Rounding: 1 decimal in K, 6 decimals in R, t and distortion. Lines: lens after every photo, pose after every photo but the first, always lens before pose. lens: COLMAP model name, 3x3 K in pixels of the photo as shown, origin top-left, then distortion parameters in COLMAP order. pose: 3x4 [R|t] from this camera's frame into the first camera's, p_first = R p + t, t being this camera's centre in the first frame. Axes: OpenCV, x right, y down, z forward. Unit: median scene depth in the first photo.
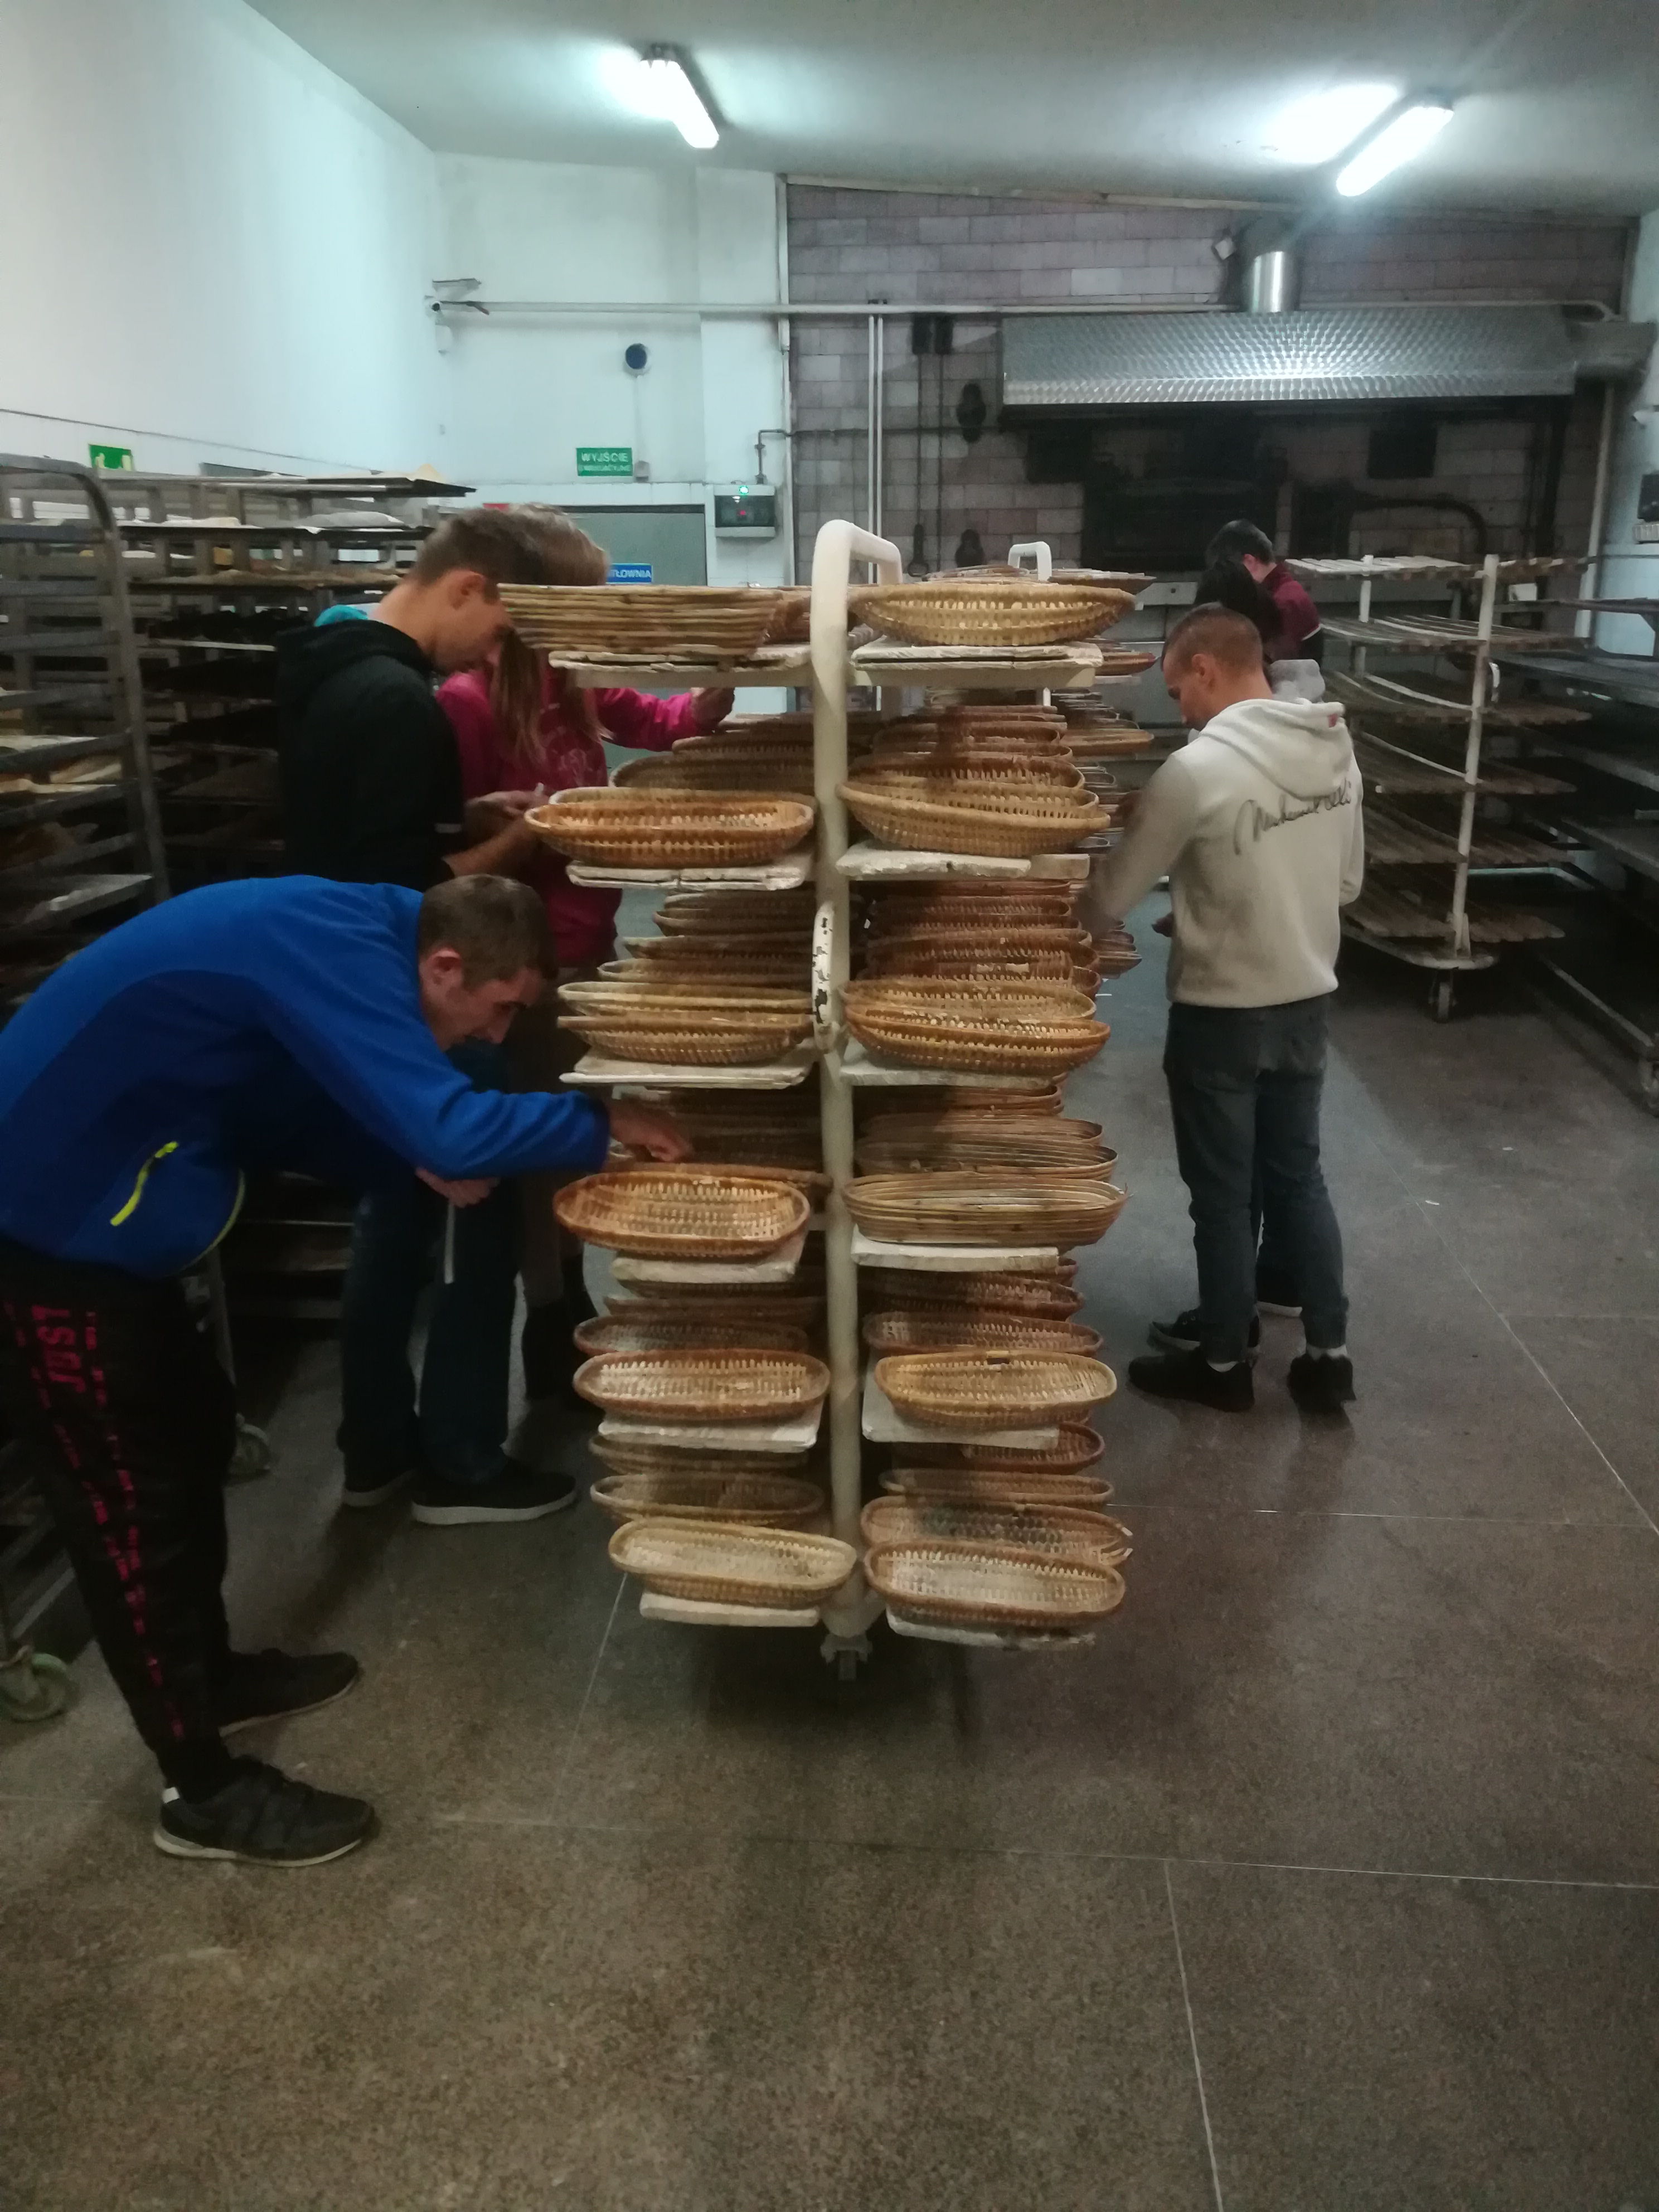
lens RADIAL K [[1712.5, 0, 829.5], [0, 1712.5, 1106.0], [0, 0, 1]] dist [0.038147, -0.046158]
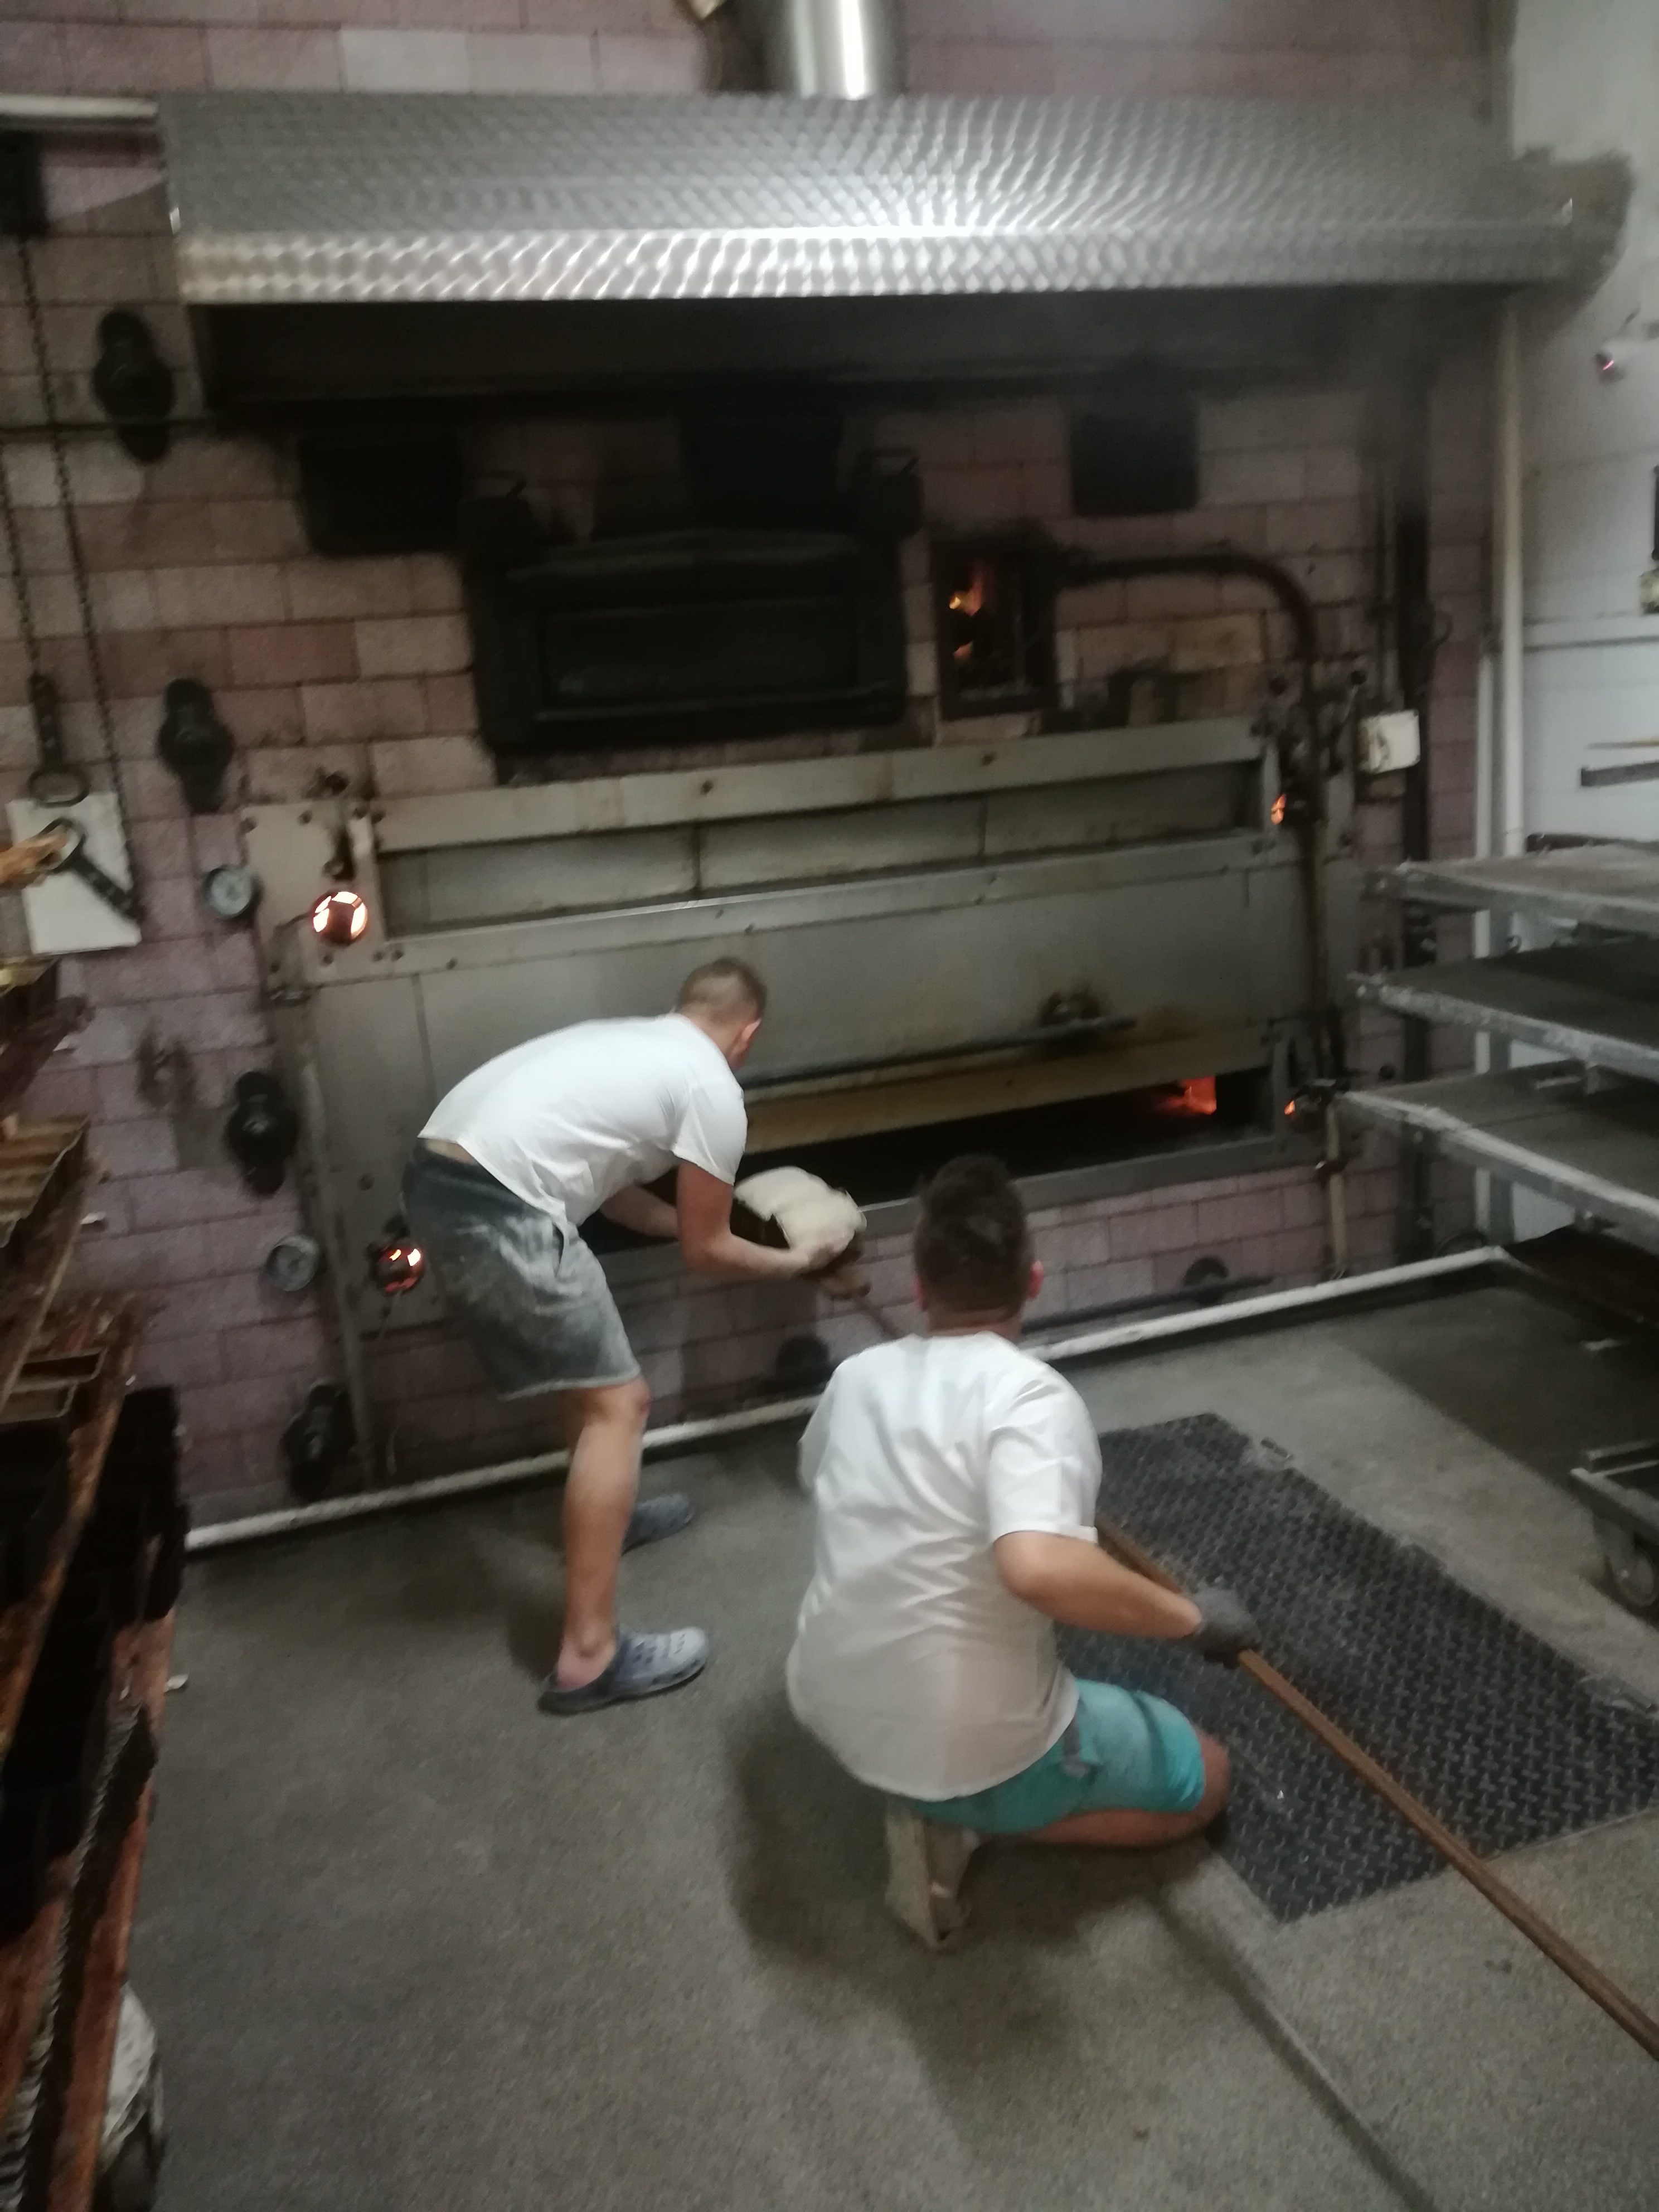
lens RADIAL K [[1681.6, 0, 829.5], [0, 1681.6, 1106.0], [0, 0, 1]] dist [0.033019, -0.038928]
pose [[0.932279, -0.149506, 0.329400, 0.079177], [0.176361, 0.982896, -0.053034, -0.197401], [-0.315837, 0.107536, 0.942700, 0.613403]]
